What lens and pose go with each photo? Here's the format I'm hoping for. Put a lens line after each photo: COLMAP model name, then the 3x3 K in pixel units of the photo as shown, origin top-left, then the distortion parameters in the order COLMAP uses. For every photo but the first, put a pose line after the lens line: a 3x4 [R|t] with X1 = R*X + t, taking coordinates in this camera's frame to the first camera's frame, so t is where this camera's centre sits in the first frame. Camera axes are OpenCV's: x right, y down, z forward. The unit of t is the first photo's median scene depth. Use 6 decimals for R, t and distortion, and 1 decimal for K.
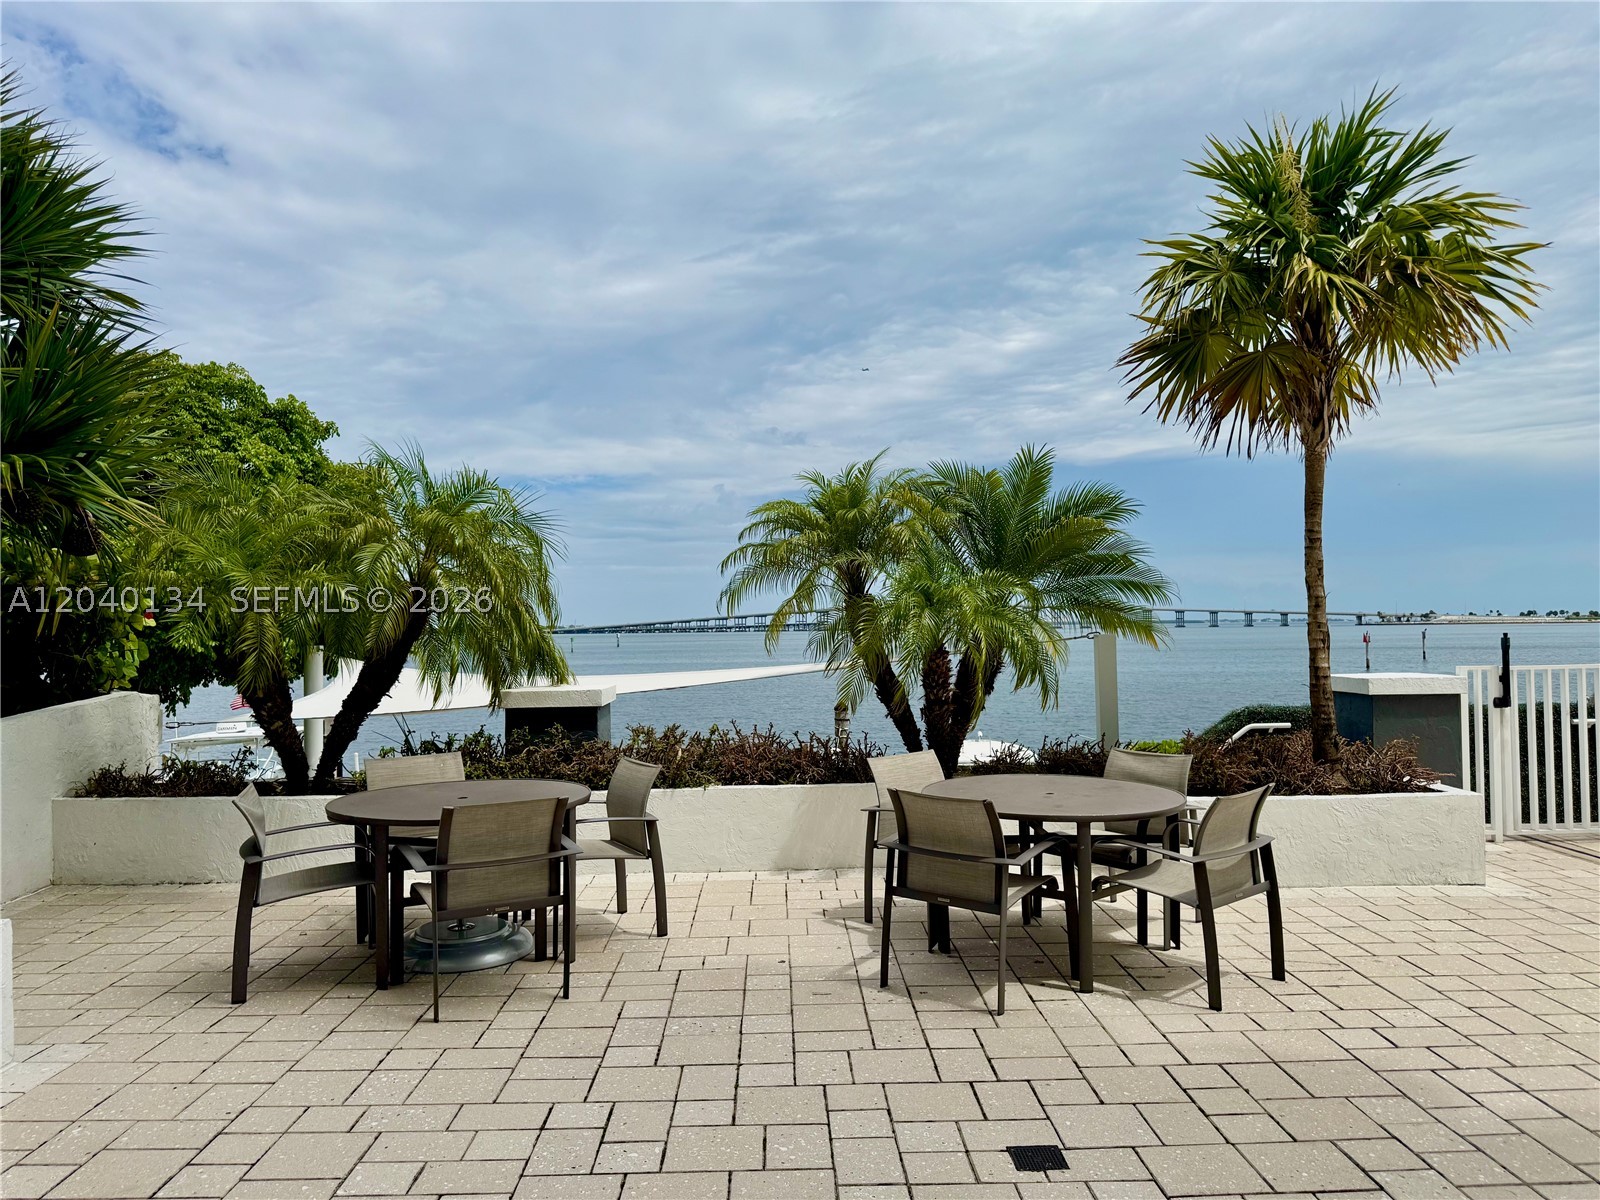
lens RADIAL K [[1135.8, 0, 800.0], [0, 1135.8, 600.0], [0, 0, 1]] dist [0.006572, -0.004160]
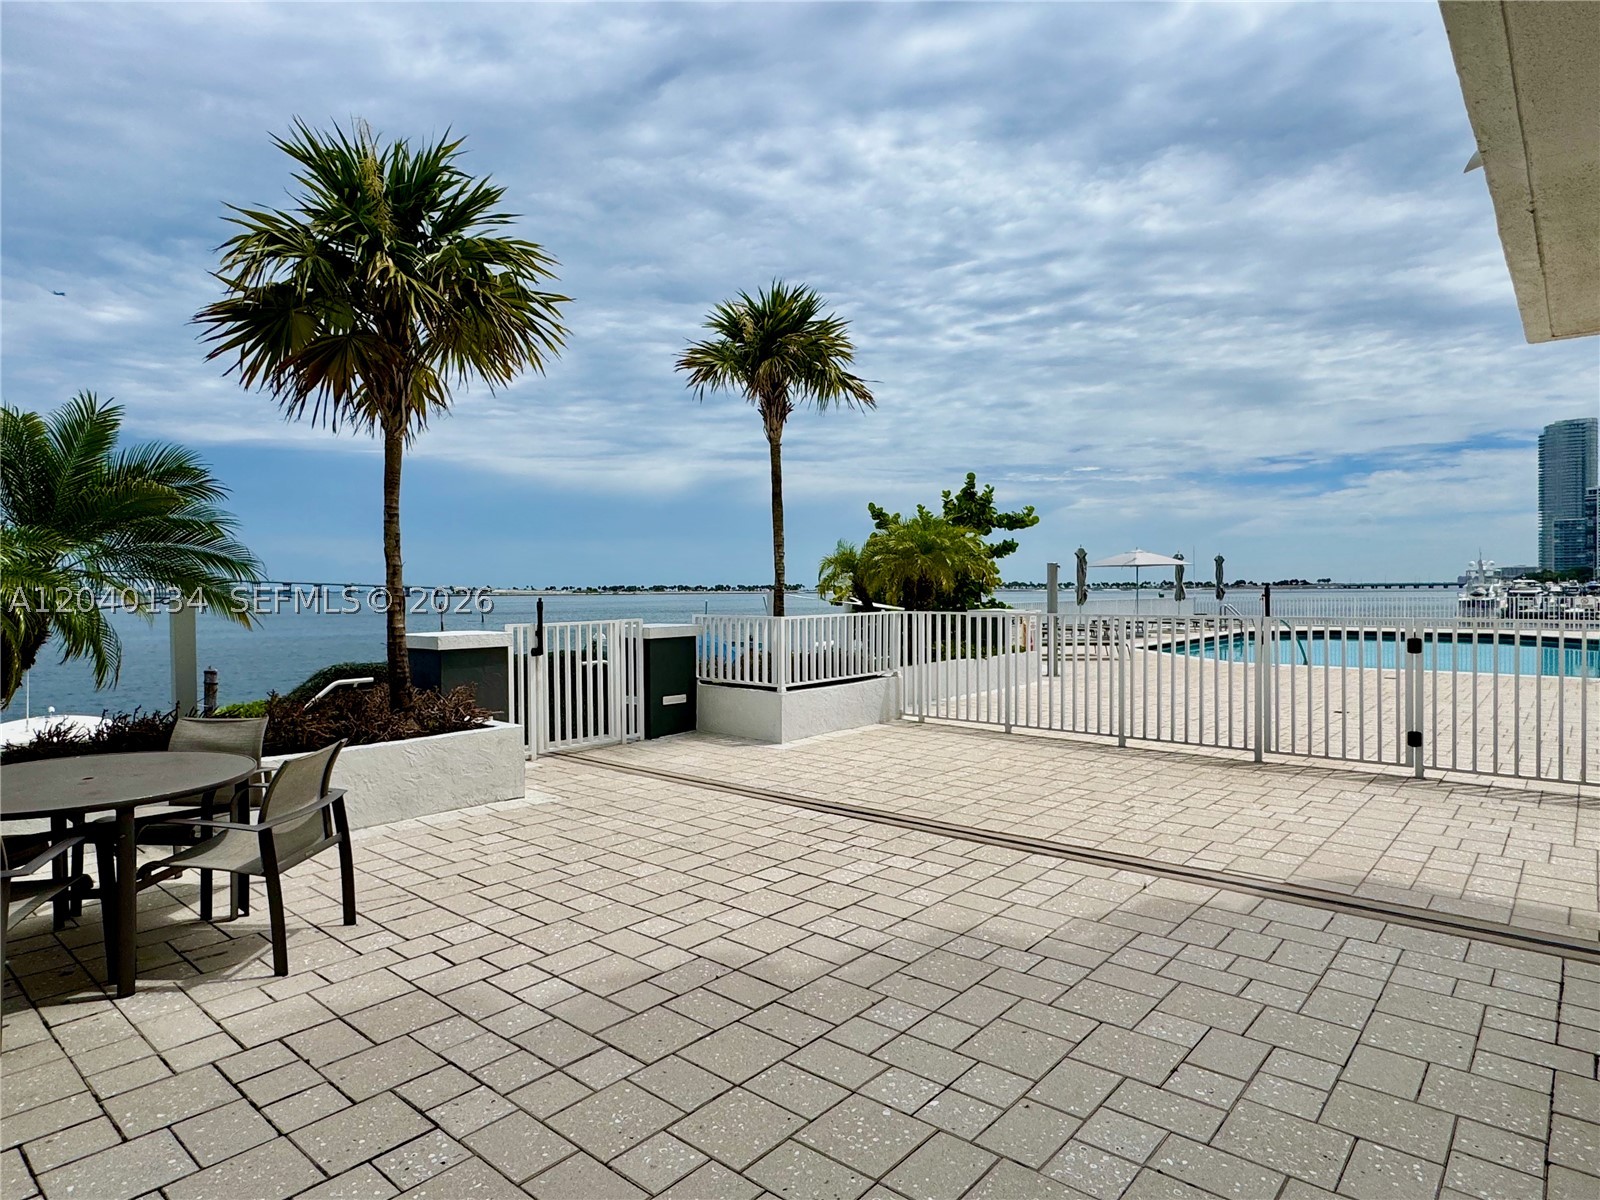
lens RADIAL K [[910.6, 0, 800.0], [0, 910.6, 600.0], [0, 0, 1]] dist [-0.001321, 0.001162]
pose [[0.669421, -0.001368, 0.742882, 0.056948], [-0.017546, 0.999690, 0.017652, 0.009072], [-0.742676, -0.024851, 0.669190, 0.102946]]
